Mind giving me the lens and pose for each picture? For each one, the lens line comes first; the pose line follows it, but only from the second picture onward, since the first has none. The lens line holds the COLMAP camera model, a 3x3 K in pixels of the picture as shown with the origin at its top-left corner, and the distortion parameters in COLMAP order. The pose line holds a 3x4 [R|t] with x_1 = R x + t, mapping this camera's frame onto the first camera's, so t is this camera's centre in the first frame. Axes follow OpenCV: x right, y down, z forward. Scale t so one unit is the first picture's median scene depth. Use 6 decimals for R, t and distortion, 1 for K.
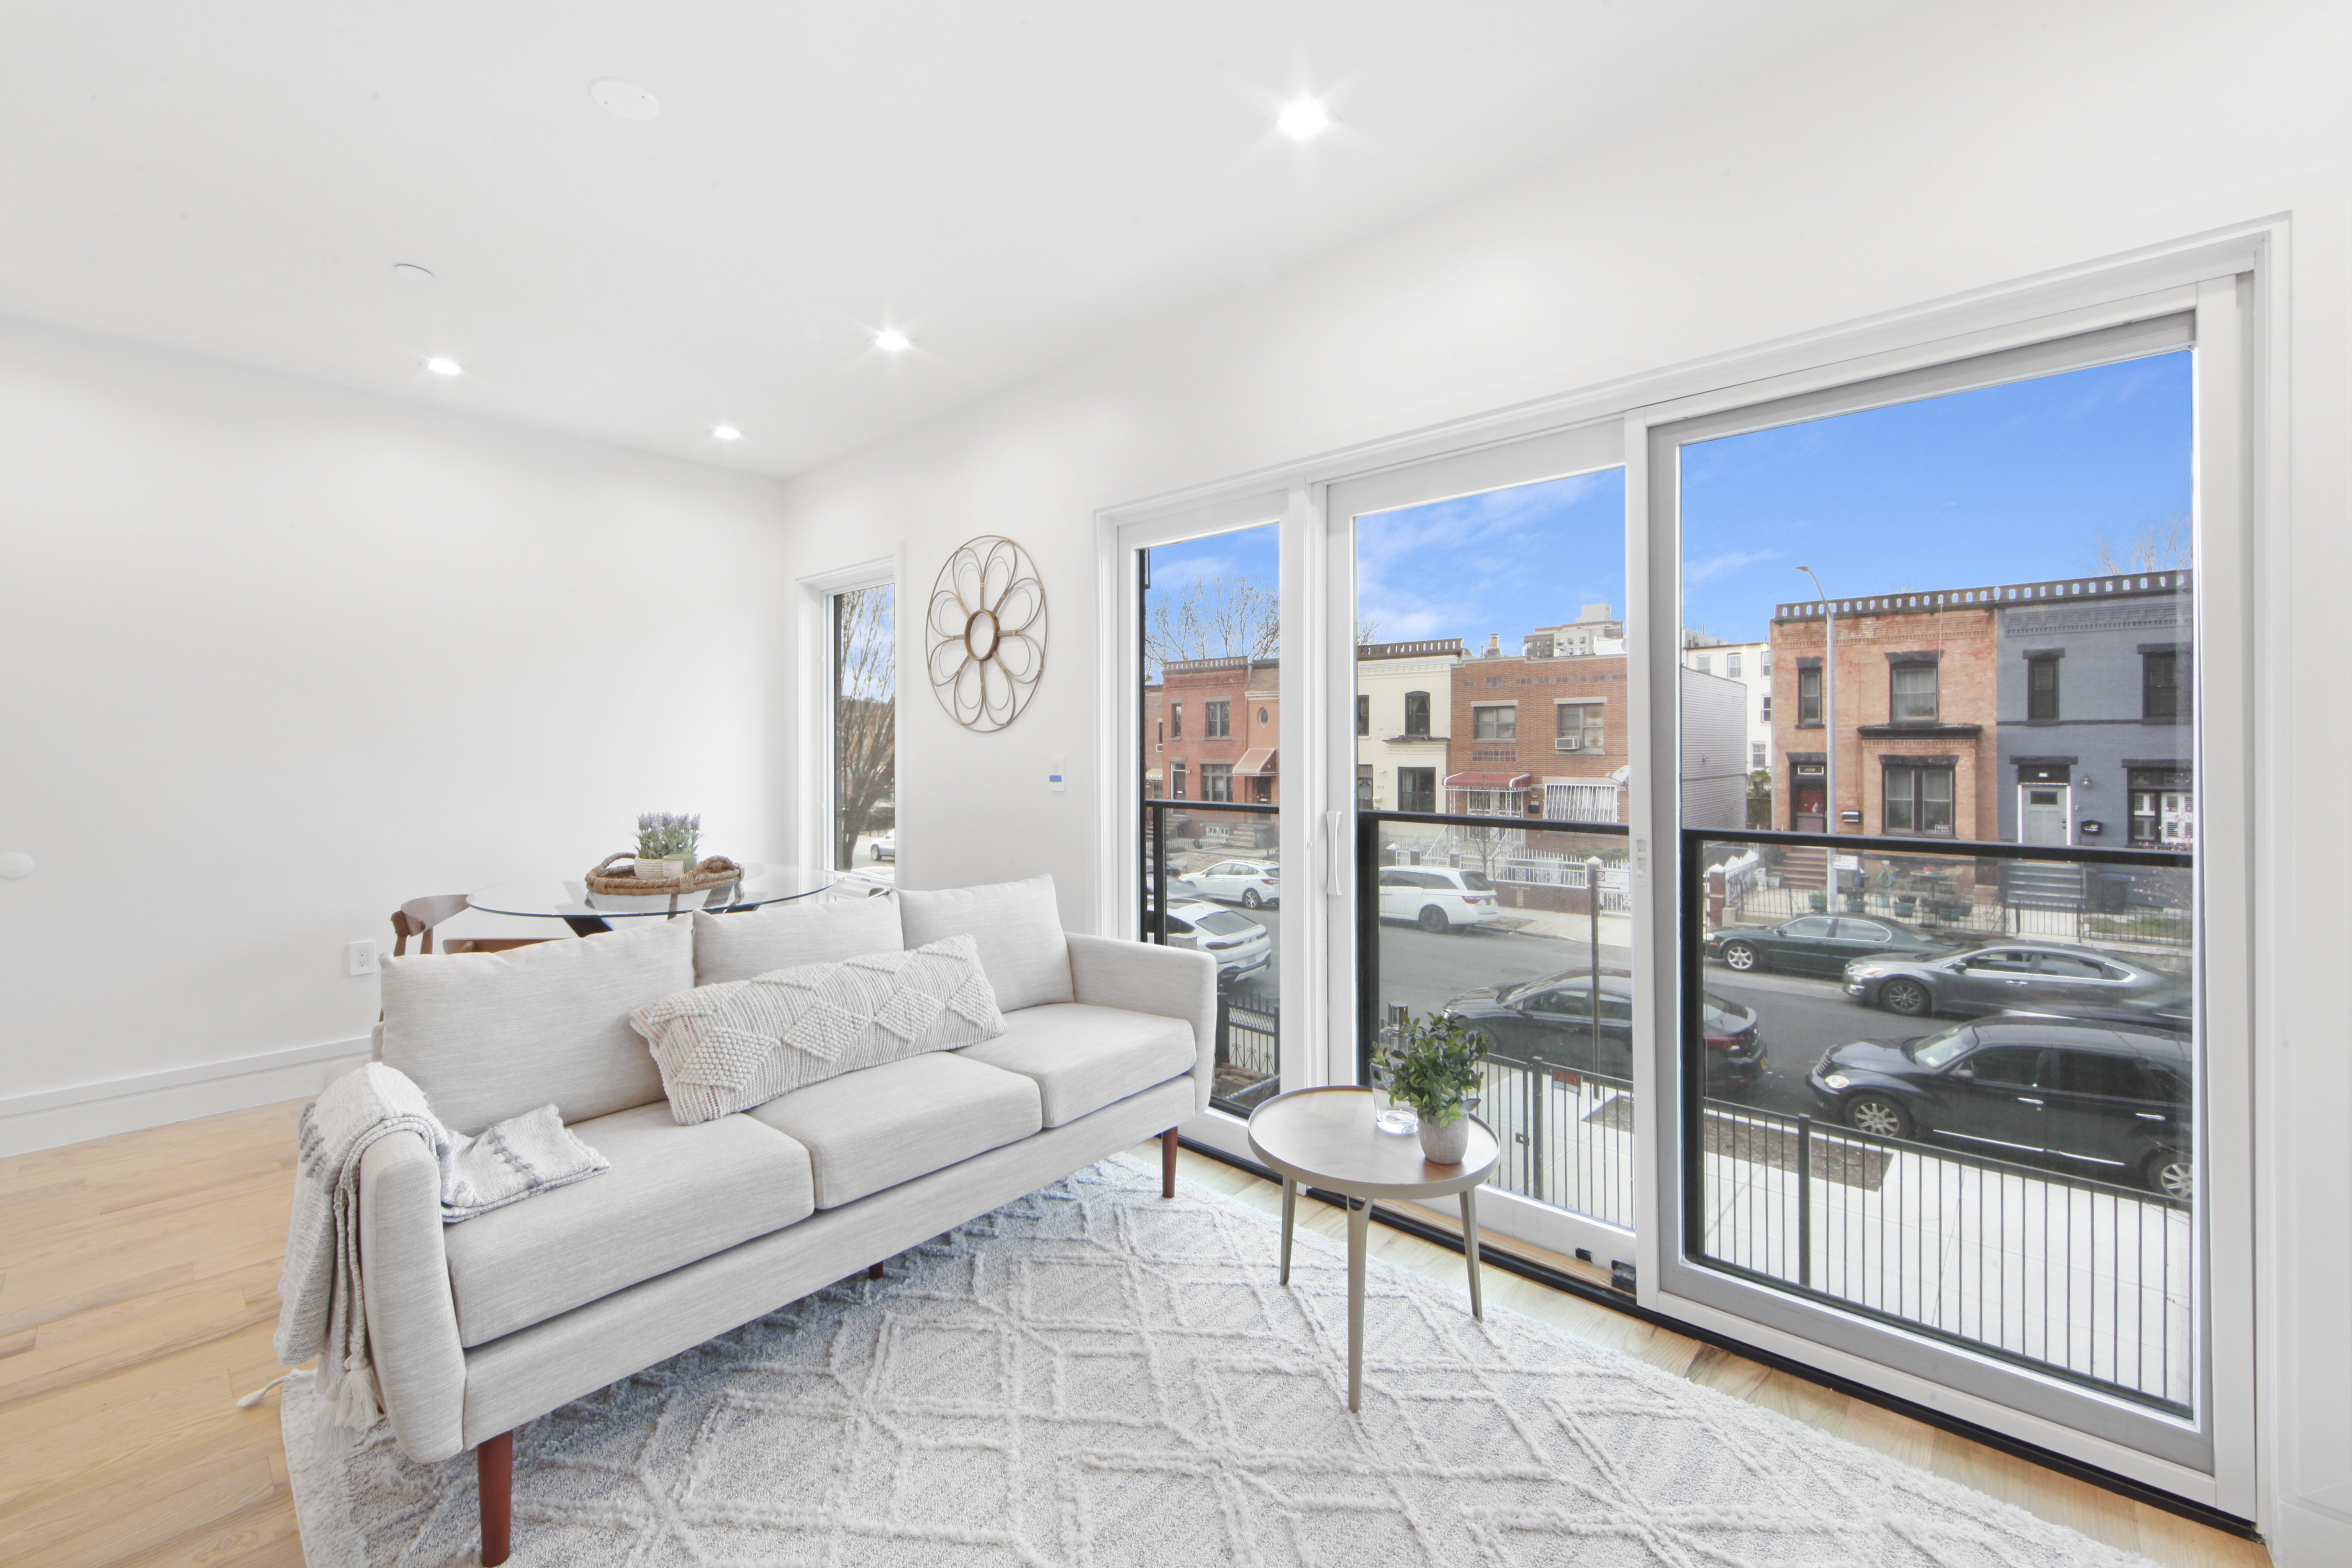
lens RADIAL K [[954.0, 0, 1168.8], [0, 954.0, 770.1], [0, 0, 1]] dist [0.000561, 0.000037]
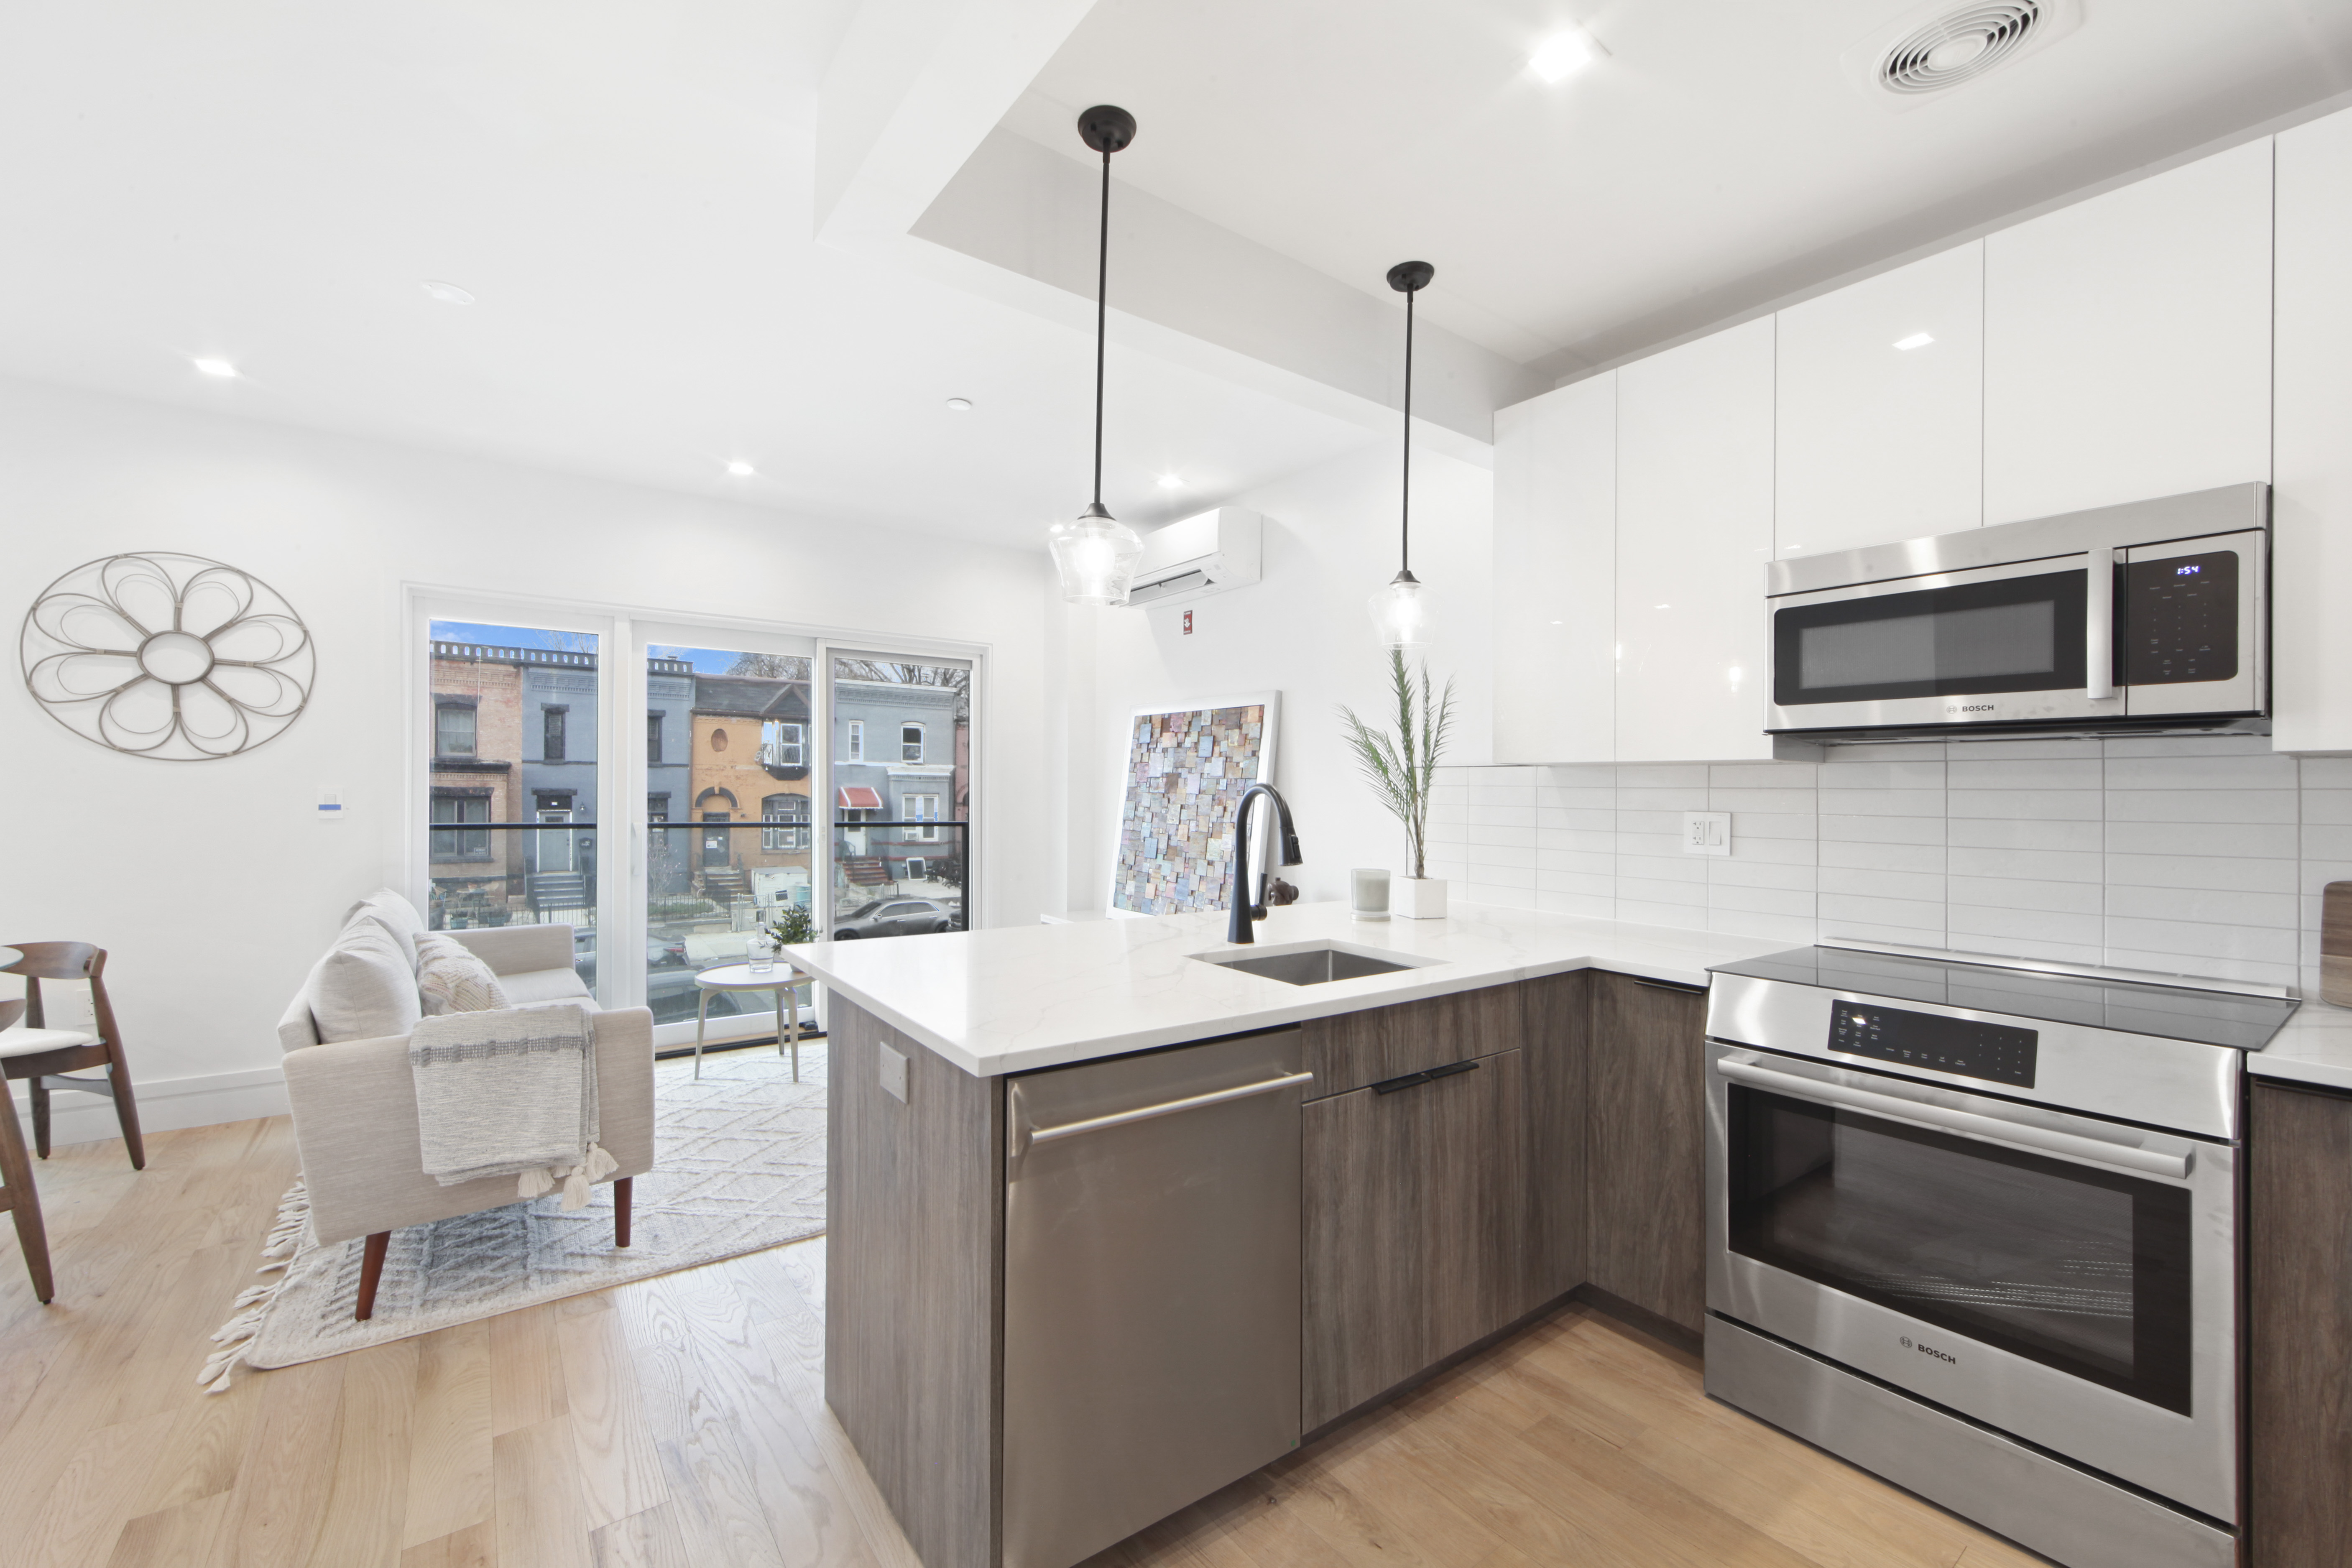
lens RADIAL K [[954.1, 0, 1168.4], [0, 954.1, 791.7], [0, 0, 1]] dist [0.000561, 0.000037]
pose [[0.181299, 0.001689, 0.983427, -0.175339], [0.008655, 0.999957, -0.003312, 0.000525], [-0.983390, 0.009112, 0.181277, -0.025242]]
